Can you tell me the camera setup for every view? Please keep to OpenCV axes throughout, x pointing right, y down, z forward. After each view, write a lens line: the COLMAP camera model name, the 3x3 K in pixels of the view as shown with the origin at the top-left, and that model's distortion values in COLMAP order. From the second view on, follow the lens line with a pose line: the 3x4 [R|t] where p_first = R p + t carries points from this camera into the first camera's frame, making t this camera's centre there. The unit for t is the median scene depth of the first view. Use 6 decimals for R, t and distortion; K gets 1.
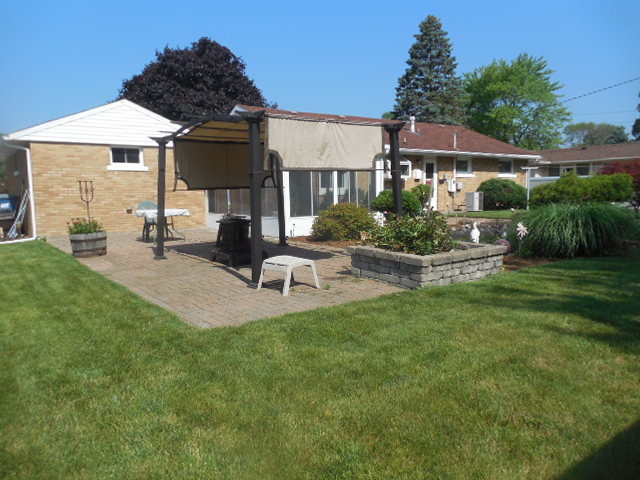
lens RADIAL K [[478.6, 0, 320.9], [0, 478.6, 241.7], [0, 0, 1]] dist [0.009945, 0.007085]
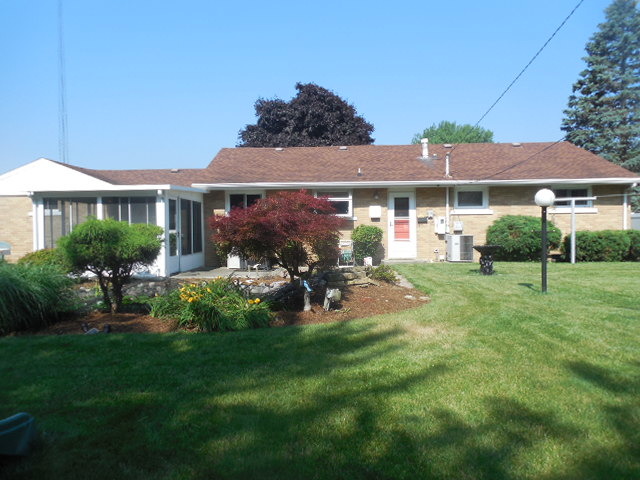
lens RADIAL K [[478.6, 0, 320.9], [0, 478.6, 238.6], [0, 0, 1]] dist [0.009945, 0.007085]
pose [[0.798116, 0.018131, -0.602231, 0.581051], [-0.063250, 0.996545, -0.053821, -0.045725], [0.599174, 0.081047, 0.796506, 0.298557]]
